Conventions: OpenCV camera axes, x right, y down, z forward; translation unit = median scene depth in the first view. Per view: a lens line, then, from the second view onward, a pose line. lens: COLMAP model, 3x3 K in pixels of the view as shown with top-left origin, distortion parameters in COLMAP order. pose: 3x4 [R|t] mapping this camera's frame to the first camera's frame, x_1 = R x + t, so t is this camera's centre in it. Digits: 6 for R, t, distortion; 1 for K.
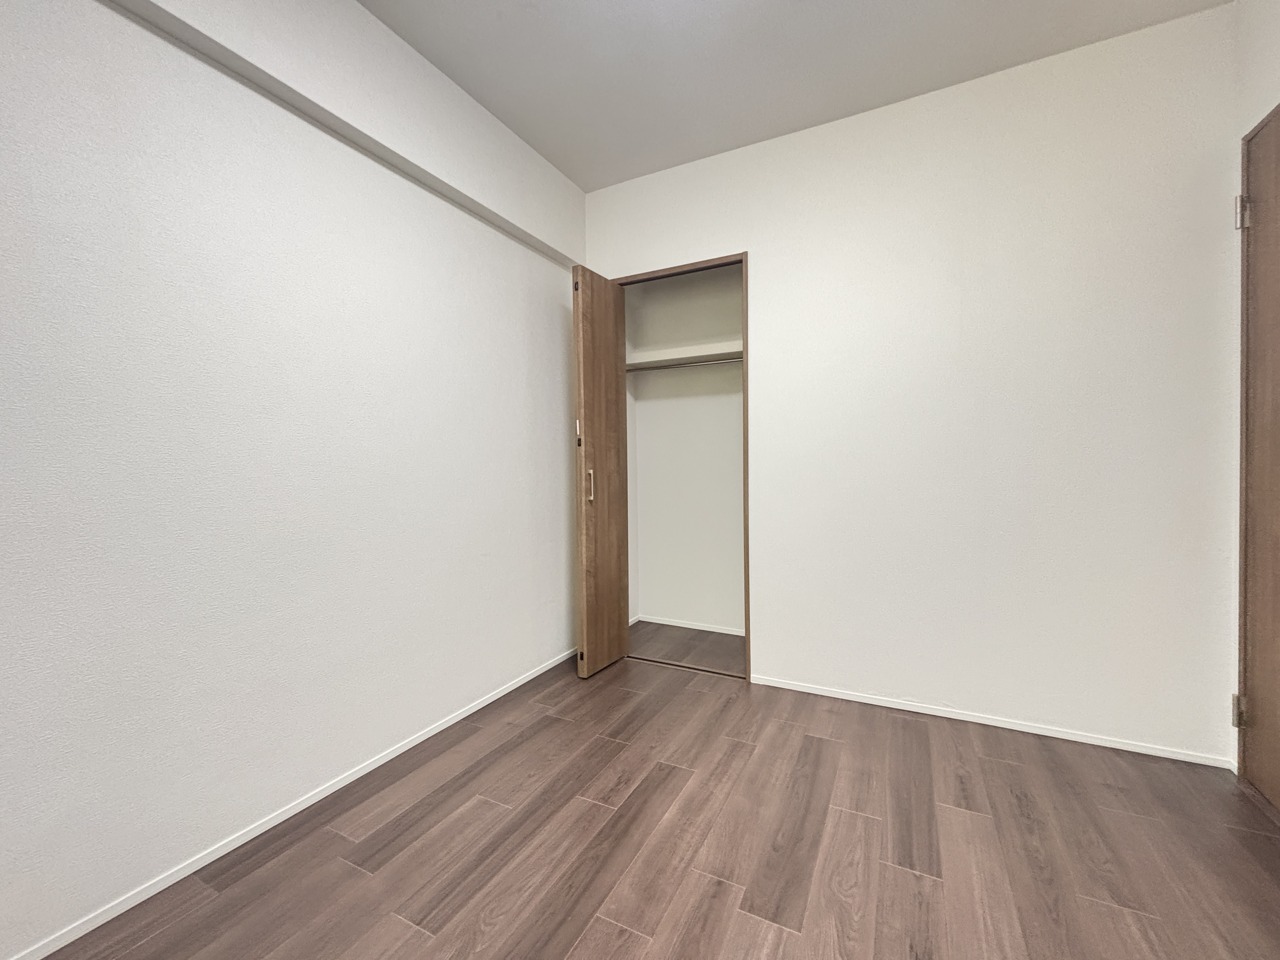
lens RADIAL K [[522.1, 0, 646.9], [0, 522.1, 477.2], [0, 0, 1]] dist [-0.000967, -0.000301]
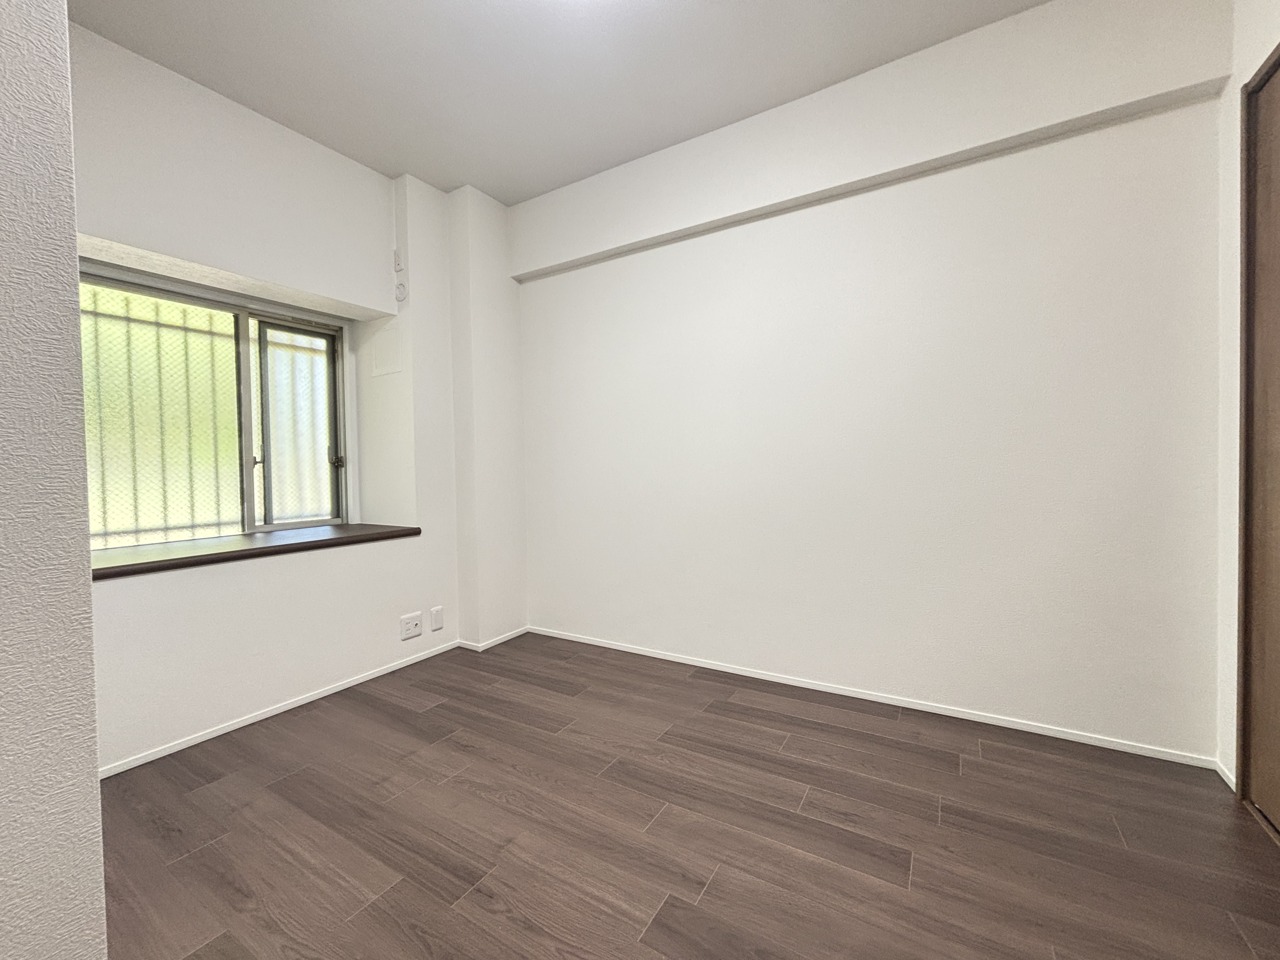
lens RADIAL K [[519.8, 0, 667.7], [0, 519.8, 480.6], [0, 0, 1]] dist [0.001811, 0.000154]
pose [[-0.053717, 0.035866, -0.997912, 1.020222], [0.008500, 0.999335, 0.035460, -0.028579], [0.998520, -0.006577, -0.053986, 0.911682]]
